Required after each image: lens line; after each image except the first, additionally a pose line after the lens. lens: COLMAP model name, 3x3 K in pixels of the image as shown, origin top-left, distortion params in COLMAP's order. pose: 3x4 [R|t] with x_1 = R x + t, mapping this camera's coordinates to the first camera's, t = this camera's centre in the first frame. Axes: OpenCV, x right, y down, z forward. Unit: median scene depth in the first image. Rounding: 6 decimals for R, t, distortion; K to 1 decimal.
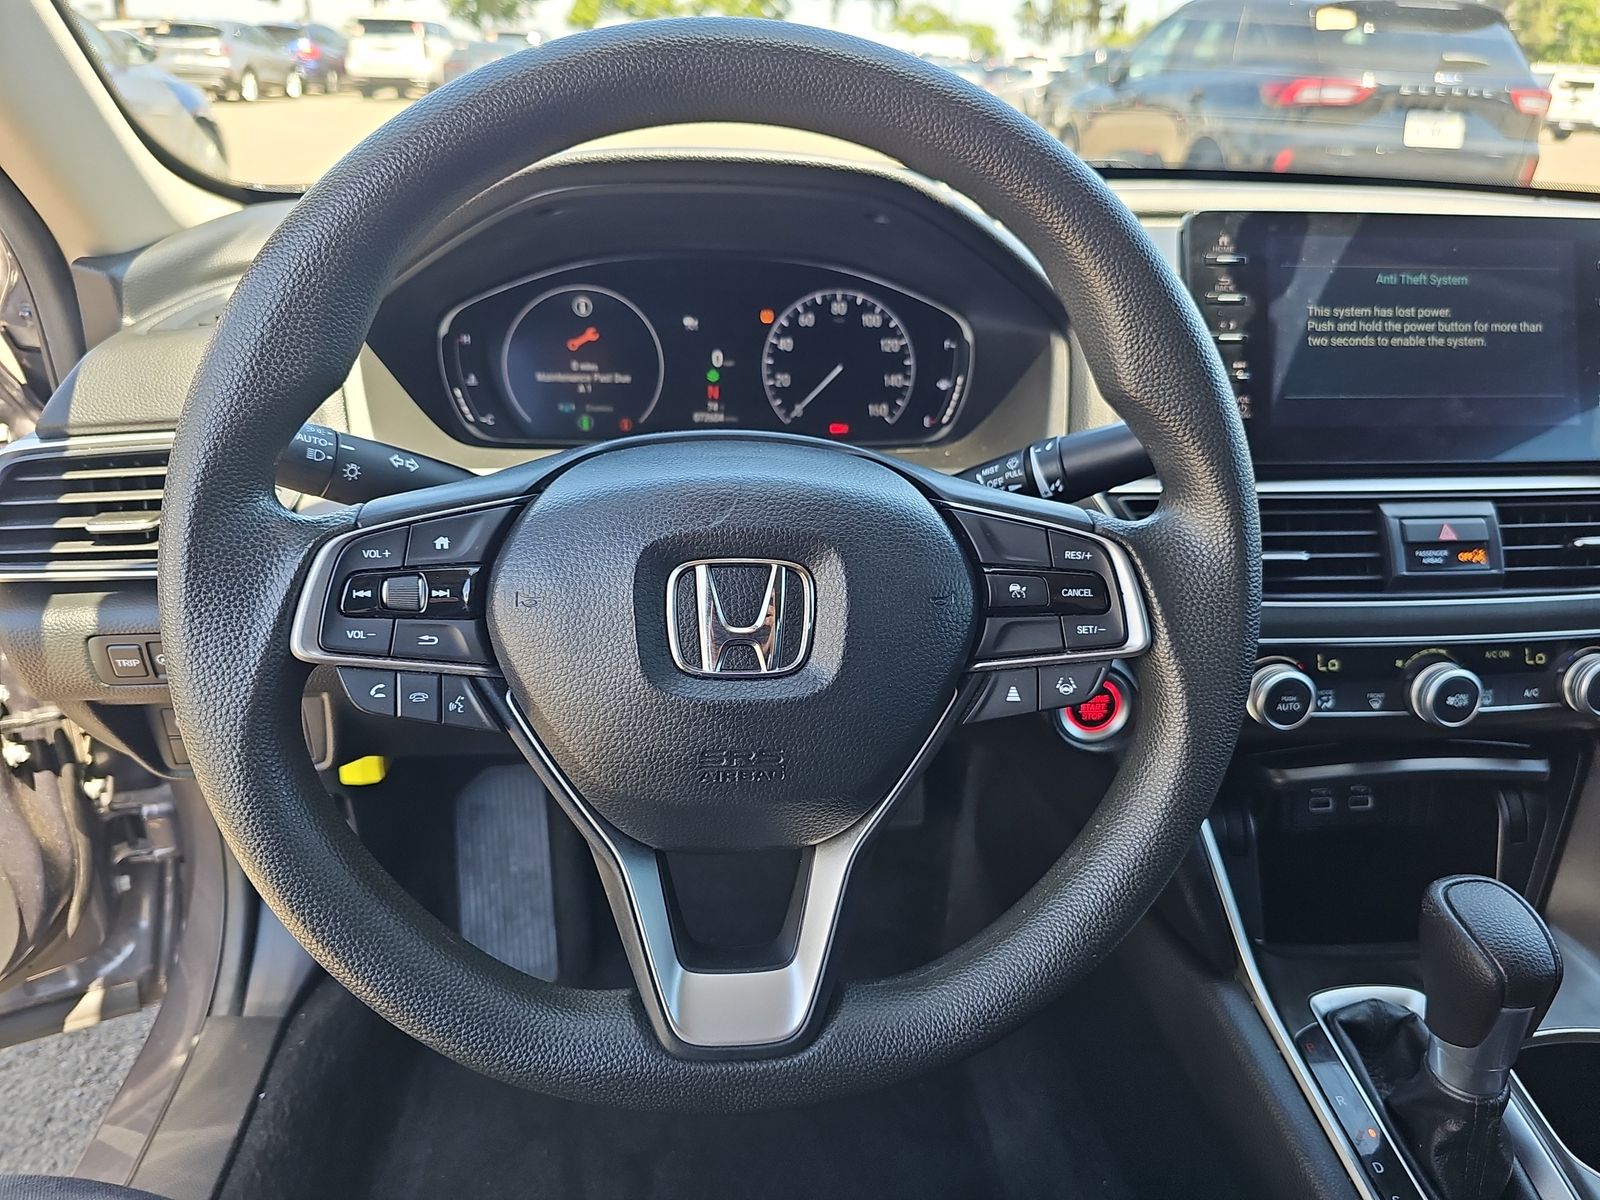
lens RADIAL K [[1077.8, 0, 800.0], [0, 1077.8, 600.0], [0, 0, 1]] dist [0.021550, -0.030284]
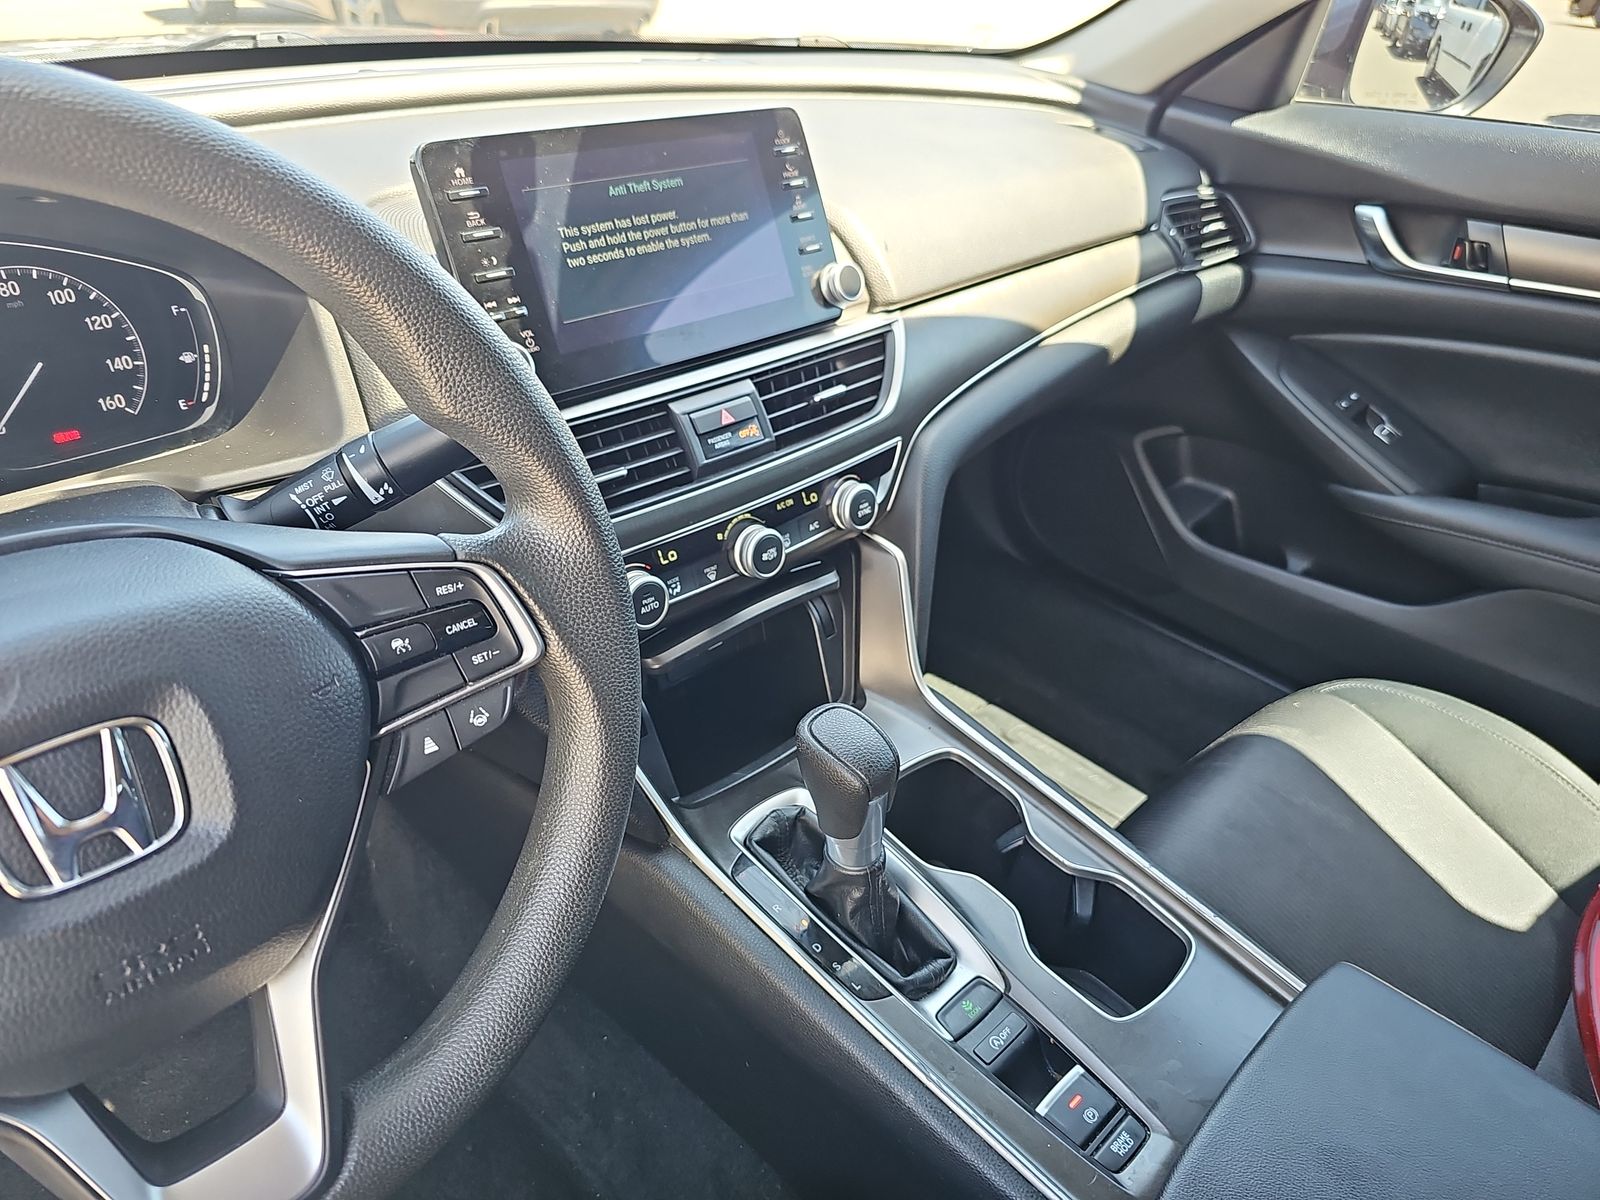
lens RADIAL K [[1082.9, 0, 783.6], [0, 1082.9, 600.1], [0, 0, 1]] dist [0.058317, -0.063023]
pose [[0.786567, -0.326529, 0.524110, -0.014805], [0.239539, 0.943637, 0.228408, -0.124605], [-0.569151, -0.054114, 0.820450, 0.018982]]
